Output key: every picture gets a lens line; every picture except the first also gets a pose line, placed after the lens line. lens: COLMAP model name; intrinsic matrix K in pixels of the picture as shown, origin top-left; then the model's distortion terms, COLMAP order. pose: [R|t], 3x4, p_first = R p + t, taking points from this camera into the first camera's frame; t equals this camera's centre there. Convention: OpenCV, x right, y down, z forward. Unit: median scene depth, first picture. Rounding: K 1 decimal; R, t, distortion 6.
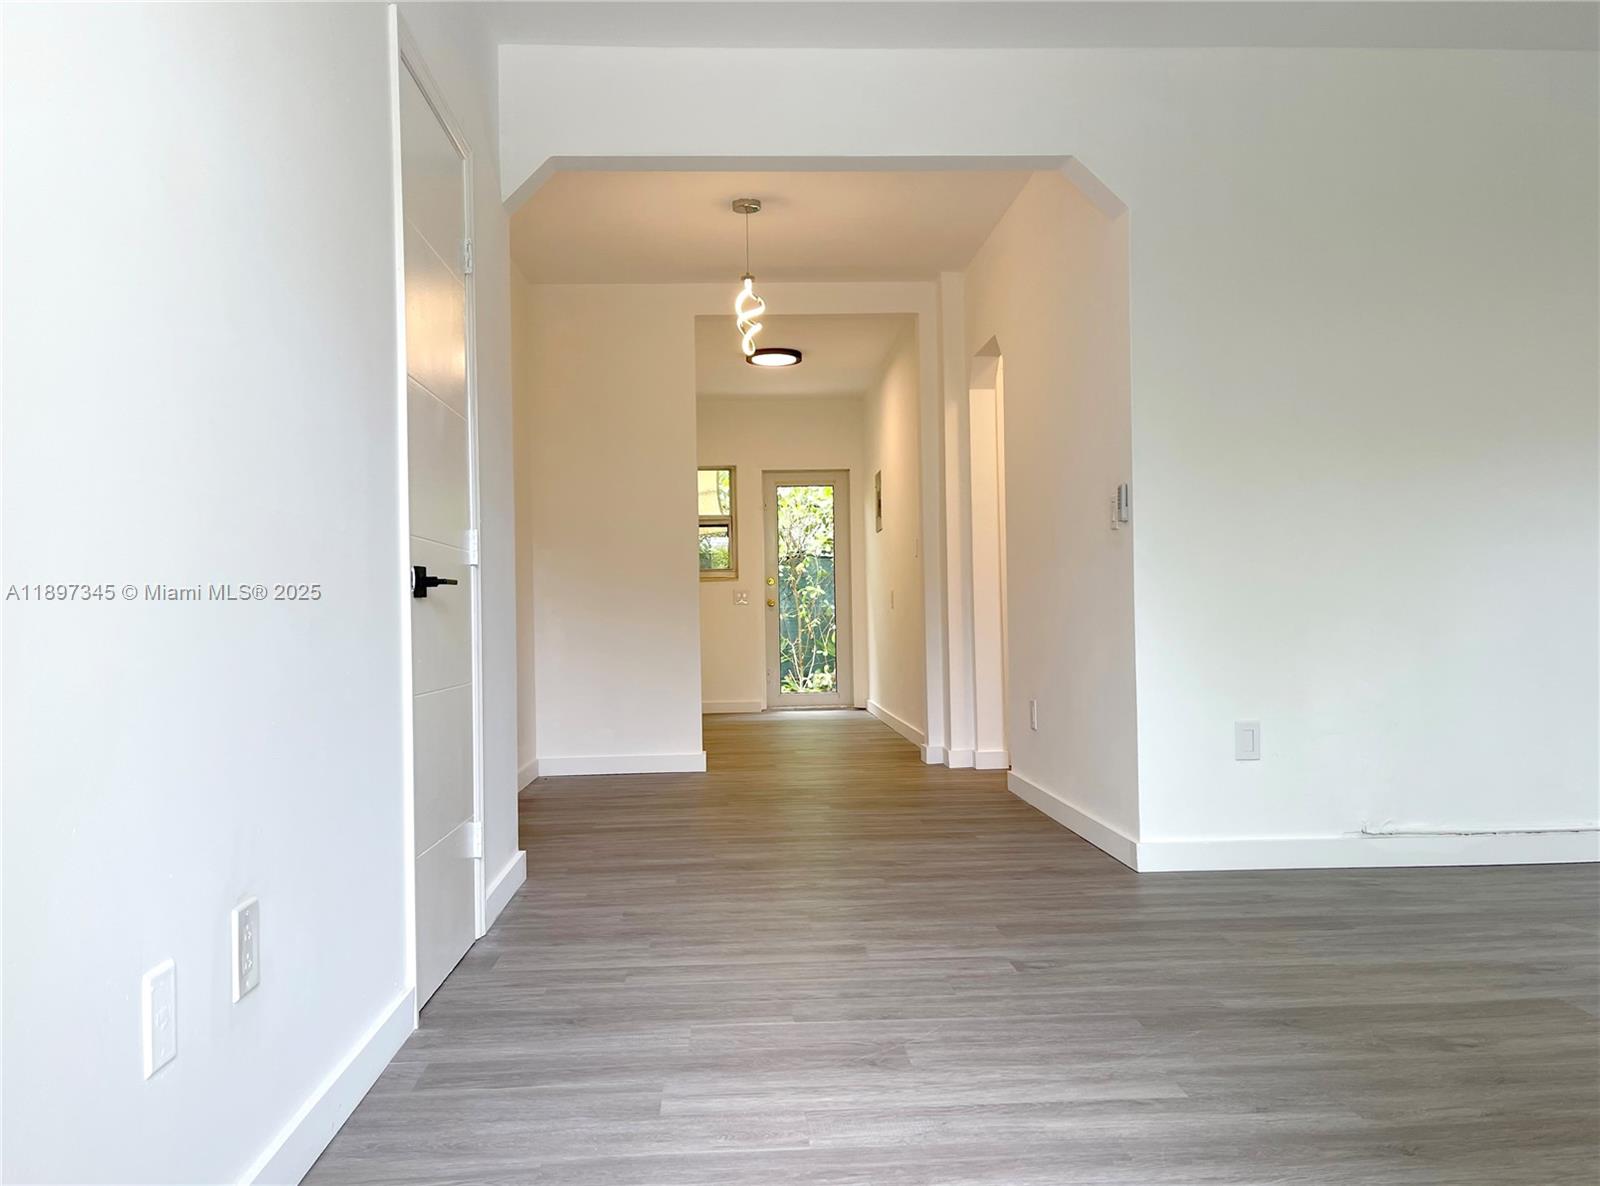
lens RADIAL K [[1258.8, 0, 800.0], [0, 1258.8, 593.0], [0, 0, 1]] dist [0.000455, -0.000017]
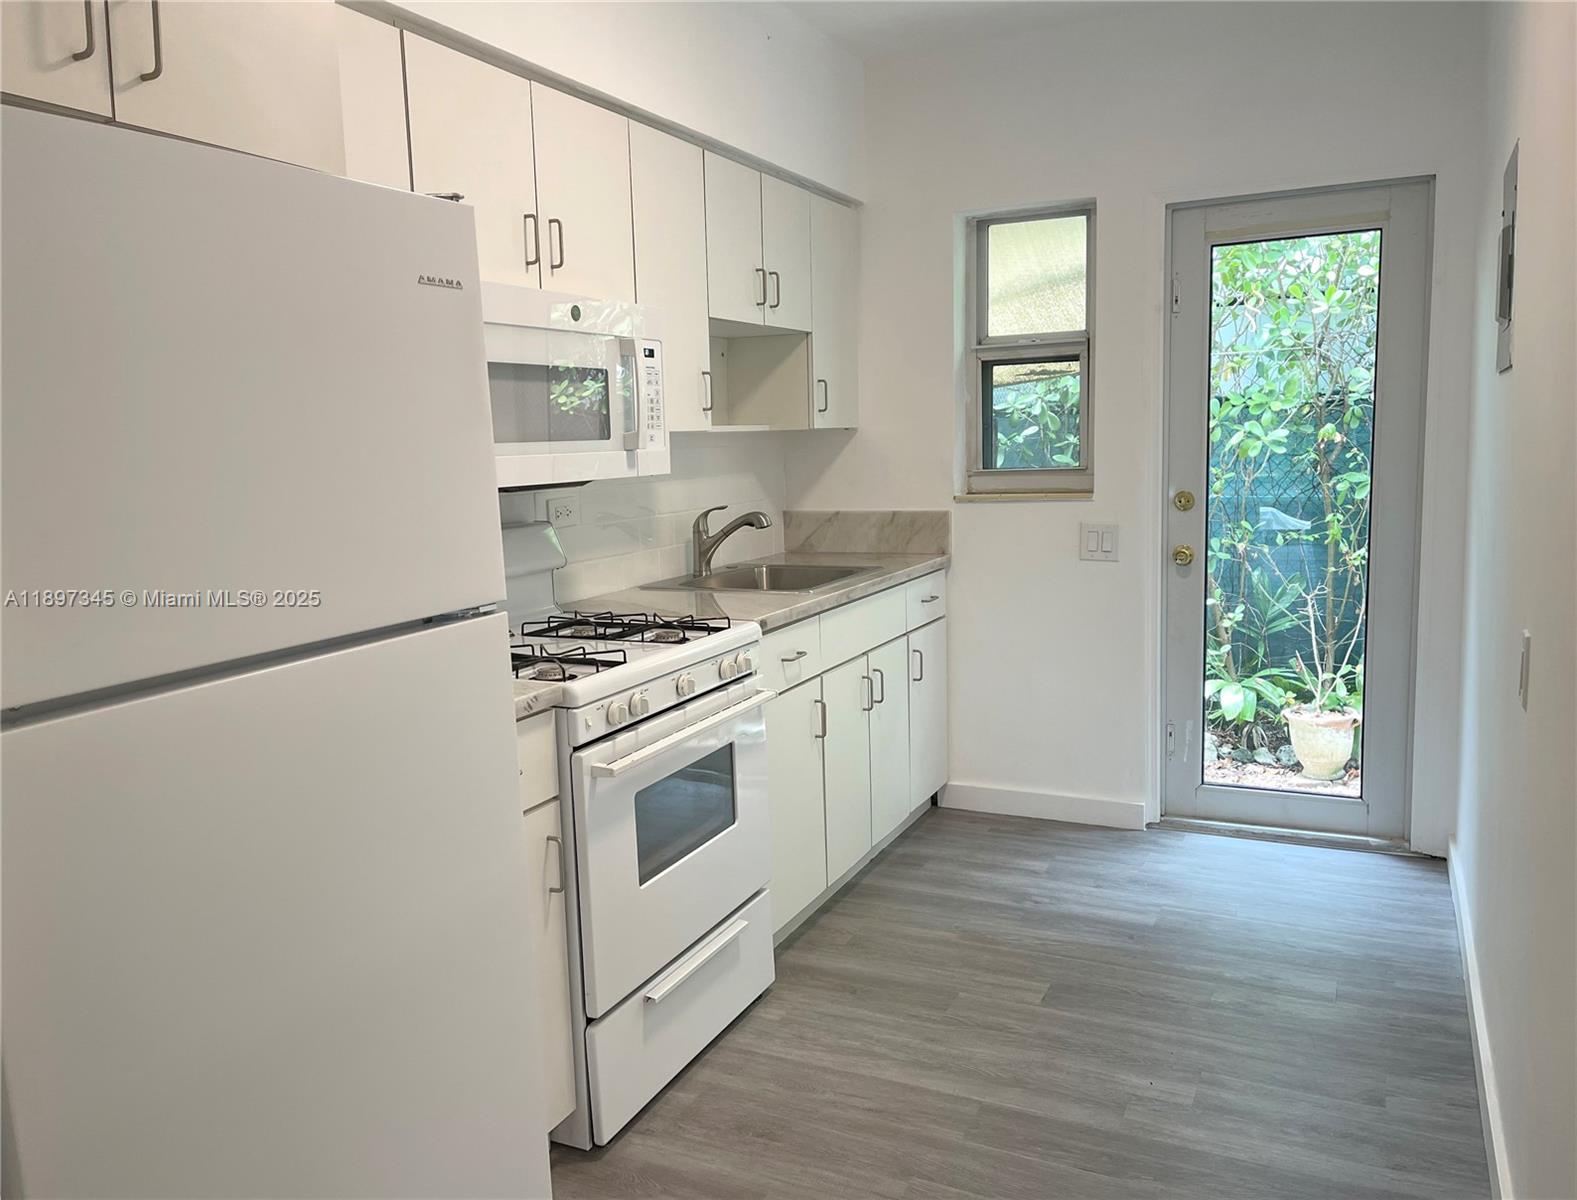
lens RADIAL K [[1225.4, 0, 788.5], [0, 1225.4, 600.0], [0, 0, 1]] dist [0.032567, -0.000375]
pose [[0.873313, 0.054945, -0.484050, 0.055875], [0.024431, 0.987429, 0.156161, -0.040927], [0.486546, -0.148203, 0.860993, 0.607437]]
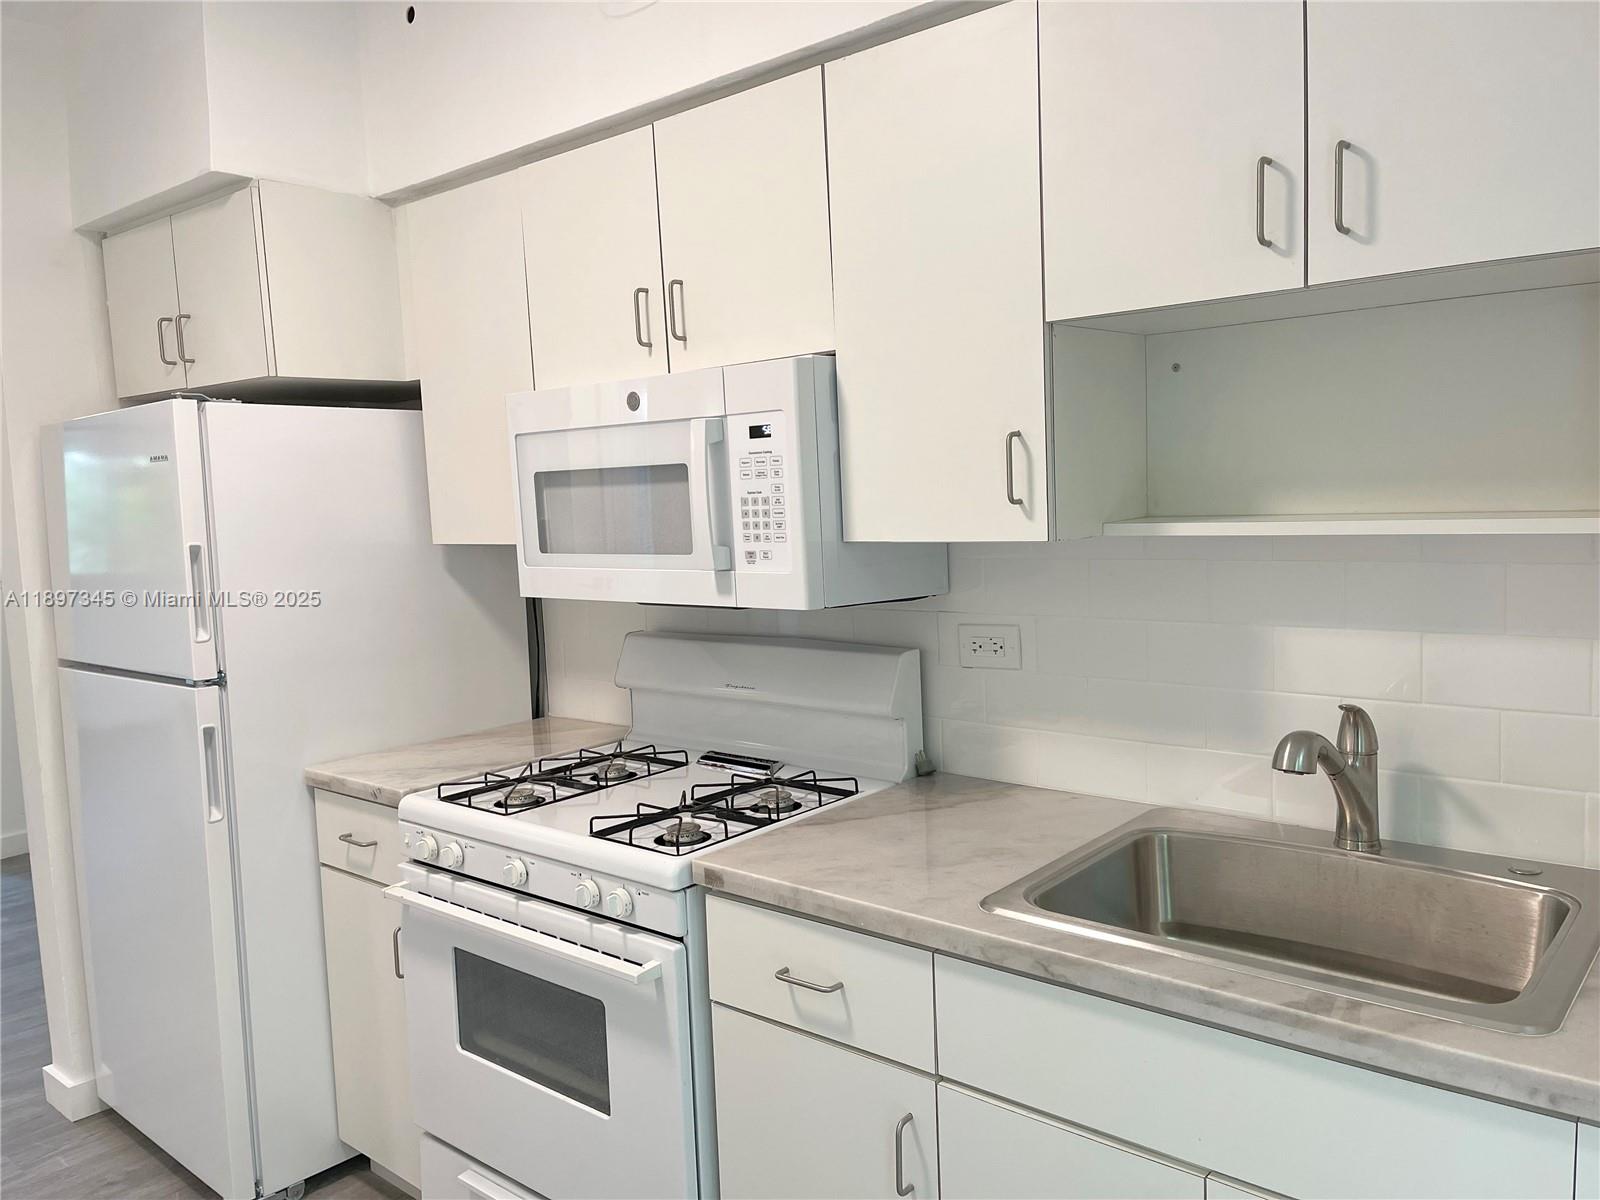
lens RADIAL K [[1183.1, 0, 803.9], [0, 1183.1, 608.8], [0, 0, 1]] dist [0.028313, -0.004203]
pose [[-0.693951, 0.119644, -0.710012, -0.011547], [0.066068, 0.992518, 0.102676, -0.047561], [0.716984, 0.024343, -0.696664, 1.252156]]
